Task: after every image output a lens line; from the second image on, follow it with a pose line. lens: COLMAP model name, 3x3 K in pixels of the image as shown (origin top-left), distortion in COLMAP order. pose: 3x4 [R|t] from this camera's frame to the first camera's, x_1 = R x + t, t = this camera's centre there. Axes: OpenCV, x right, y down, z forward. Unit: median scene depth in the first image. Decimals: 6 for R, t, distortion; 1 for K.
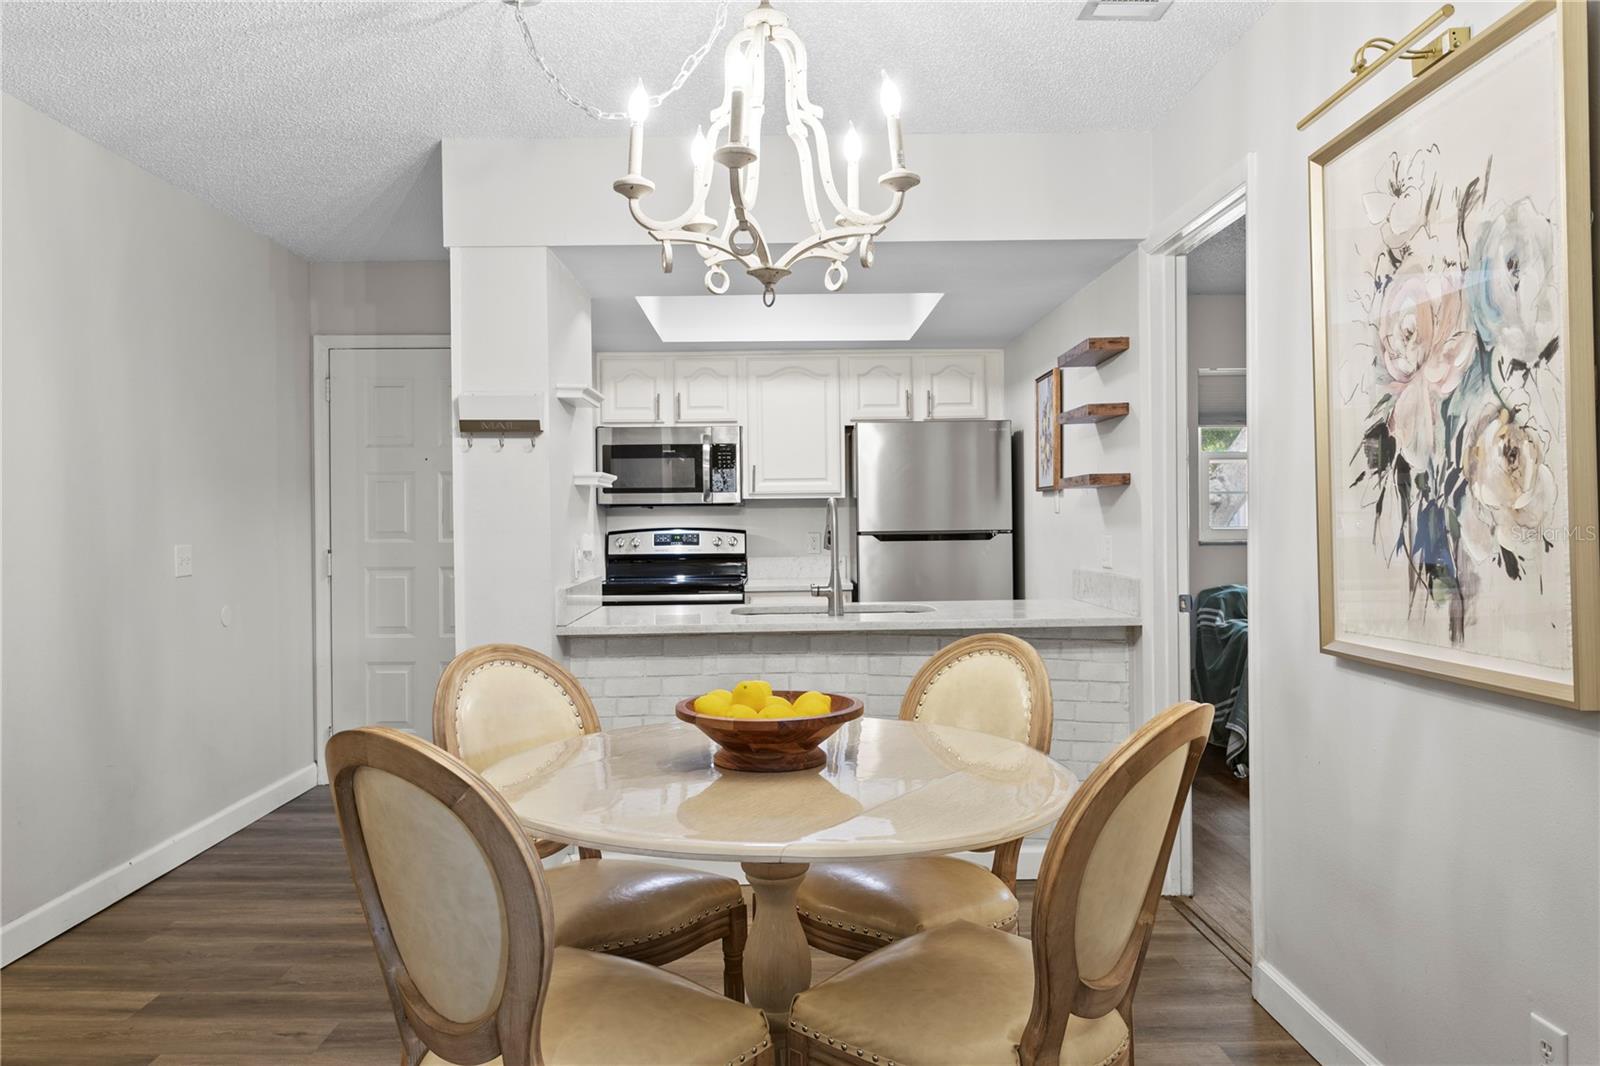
lens RADIAL K [[1174.0, 0, 766.3], [0, 1174.0, 529.7], [0, 0, 1]] dist [-0.001534, 0.003811]
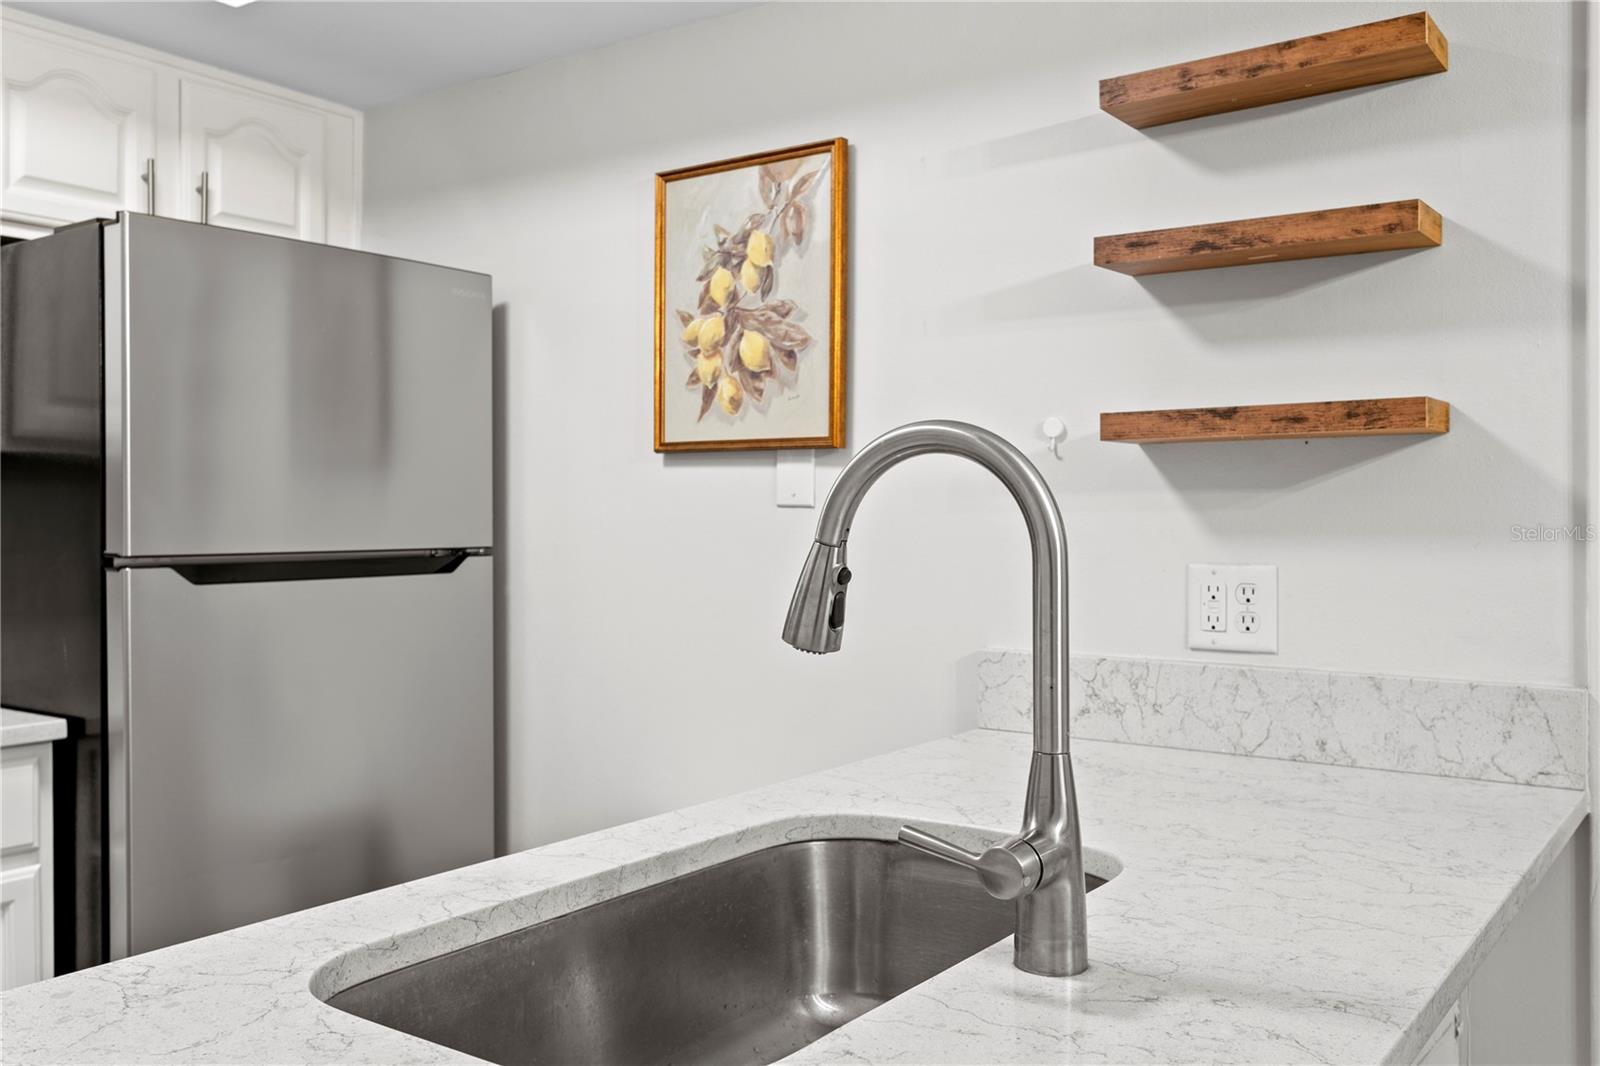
lens RADIAL K [[1408.5, 0, 773.4], [0, 1408.5, 524.7], [0, 0, 1]] dist [0.008429, 0.020571]
pose [[0.578580, 0.009399, 0.815571, -0.135049], [-0.001355, 0.999943, -0.010562, -0.002667], [-0.815625, 0.005006, 0.578560, 0.664859]]
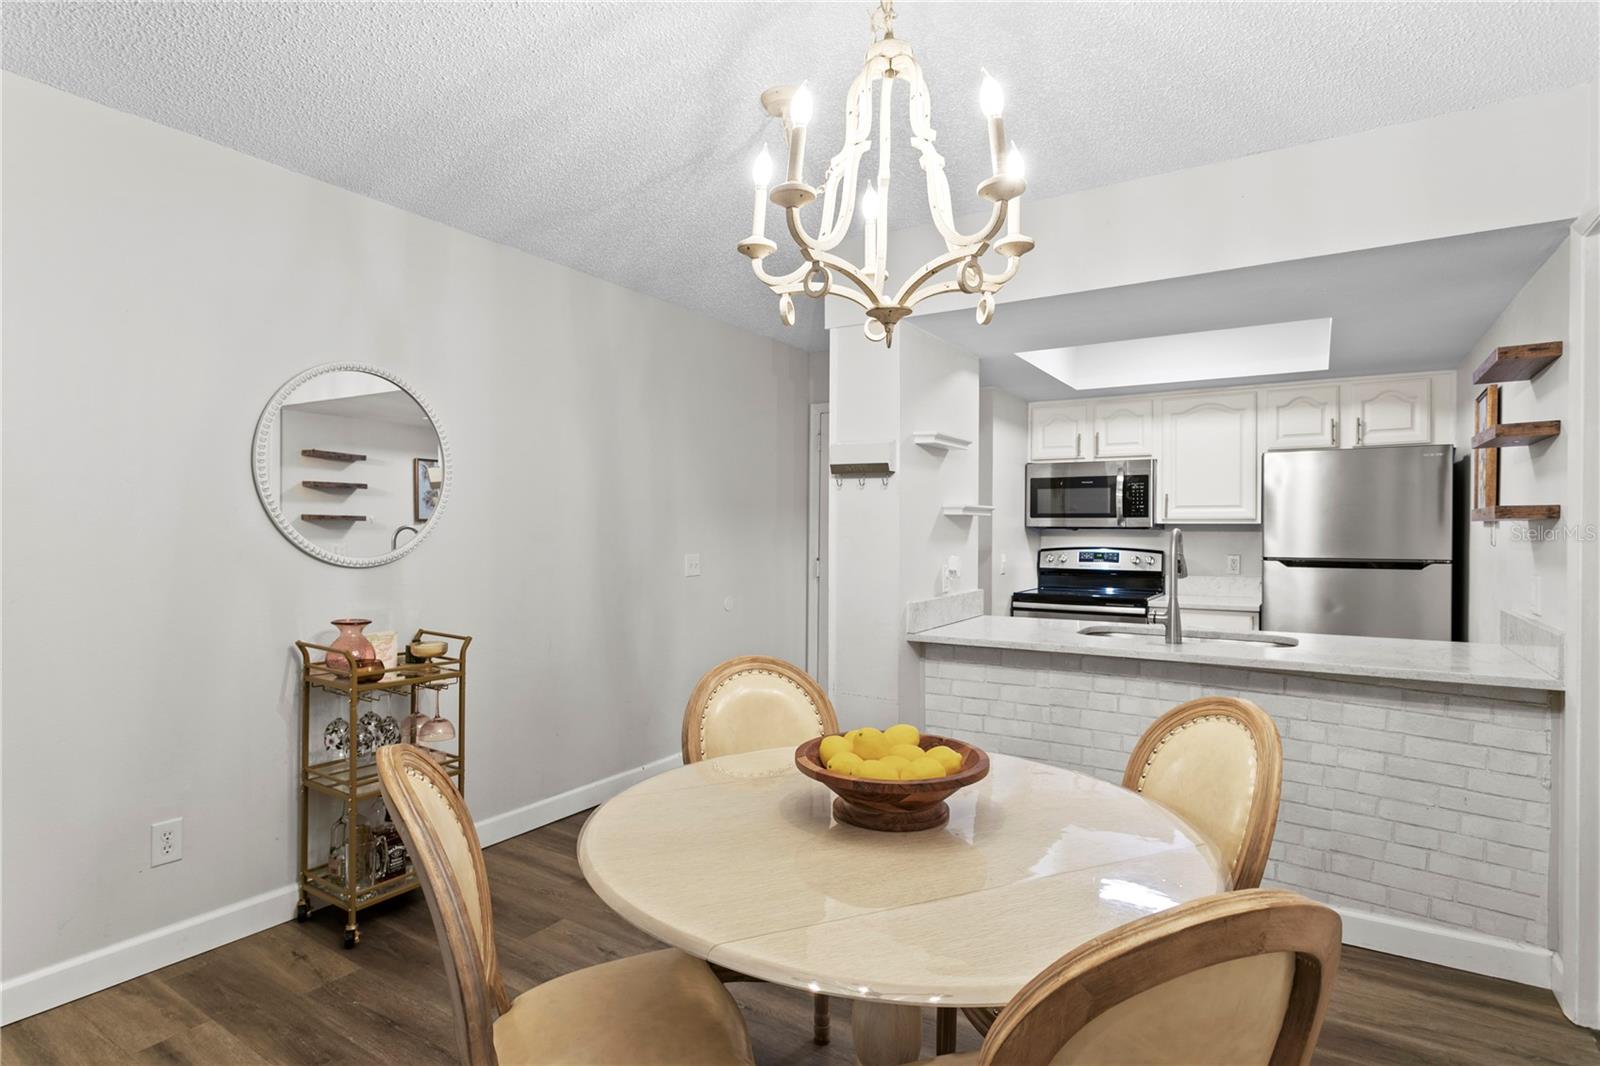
lens RADIAL K [[830.2, 0, 774.8], [0, 830.2, 535.2], [0, 0, 1]] dist [-0.009089, 0.010885]
pose [[0.838683, 0.018202, -0.544316, 0.119480], [-0.017781, 0.999824, 0.006037, -0.014822], [0.544330, 0.004616, 0.838858, 0.147802]]
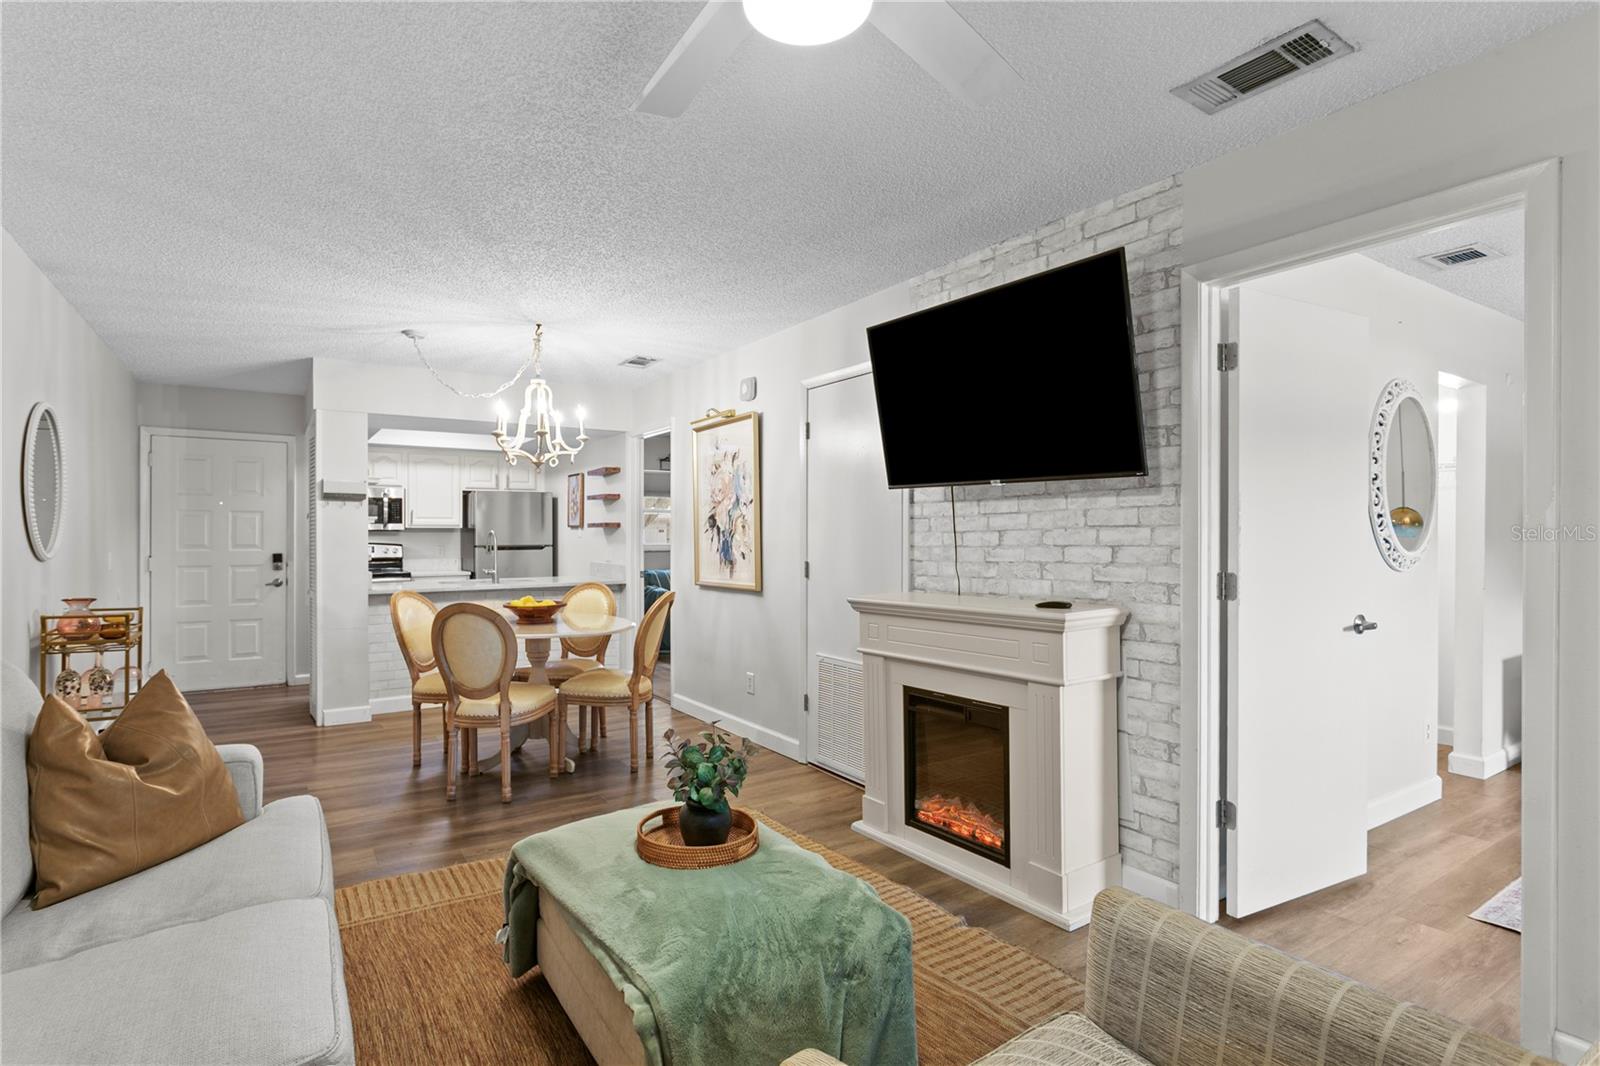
lens RADIAL K [[822.7, 0, 766.5], [0, 822.7, 533.9], [0, 0, 1]] dist [-0.002015, 0.007931]
pose [[0.848910, 0.010339, 0.528437, -0.247978], [-0.004561, 0.999915, -0.012236, -0.003367], [-0.528518, 0.007977, 0.848884, -0.454201]]
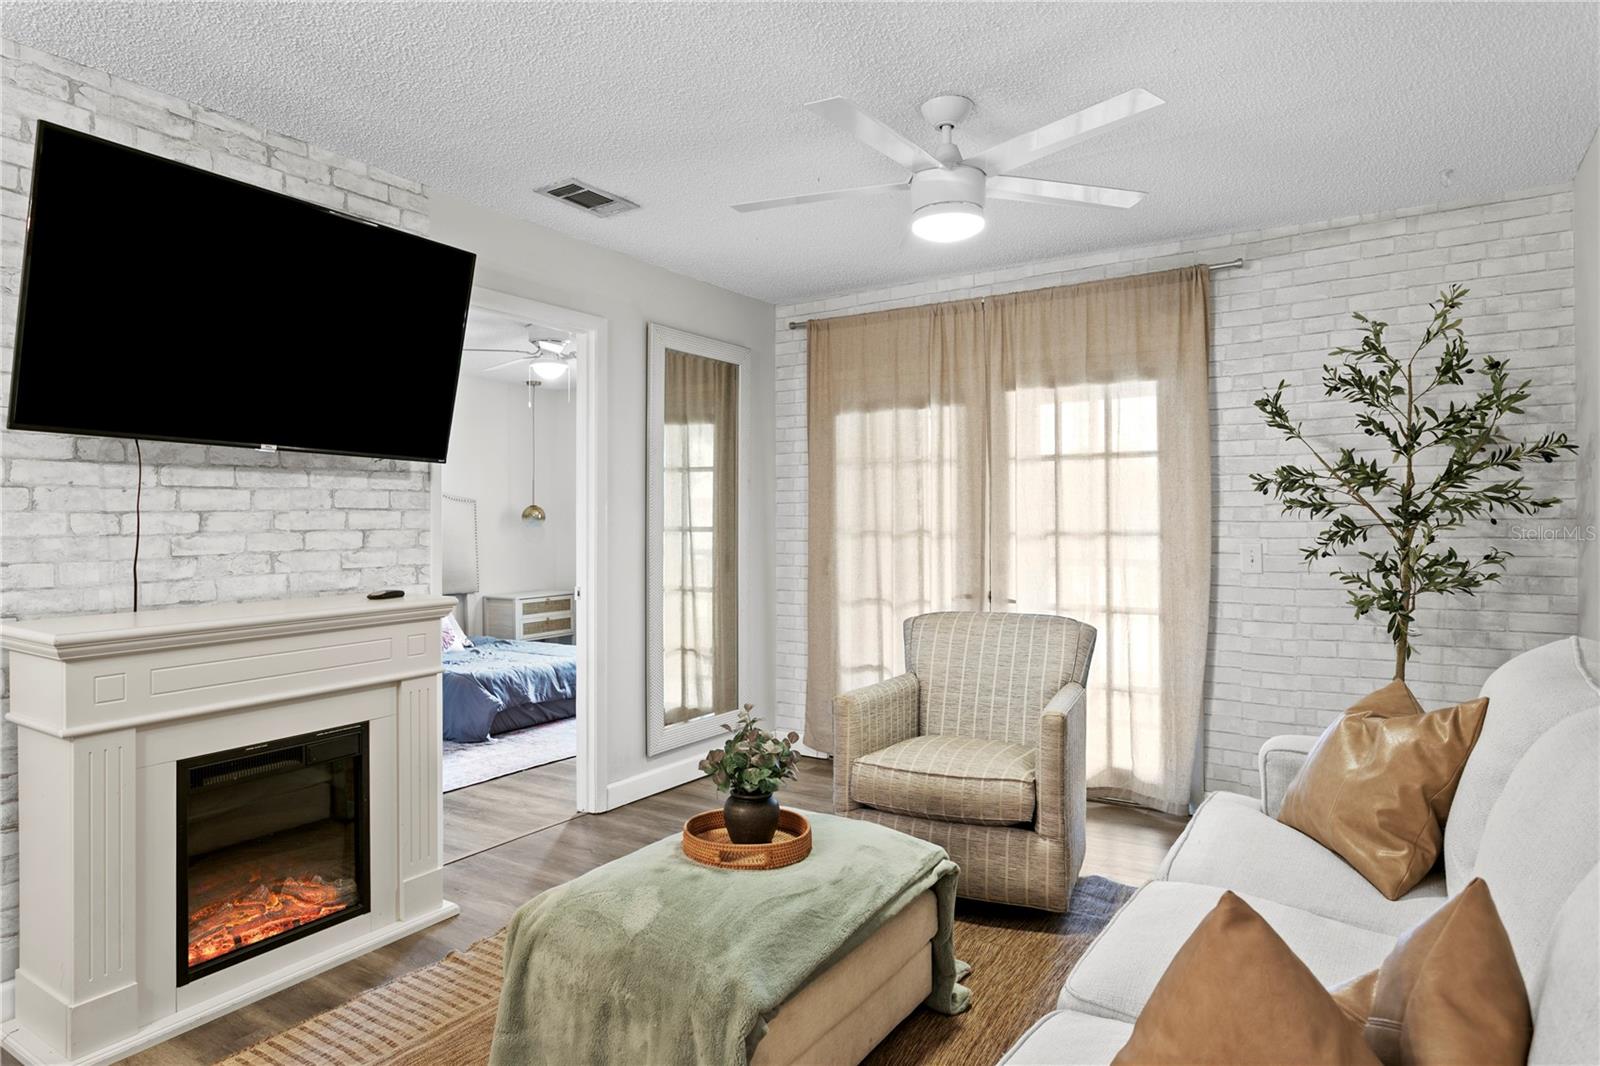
lens RADIAL K [[949.4, 0, 793.4], [0, 949.4, 515.3], [0, 0, 1]] dist [-0.019567, 0.010437]
pose [[-0.843260, 0.018044, 0.537203, -0.307586], [0.014961, 0.999837, -0.010098, -0.002399], [-0.537297, -0.000478, -0.843393, 0.227977]]
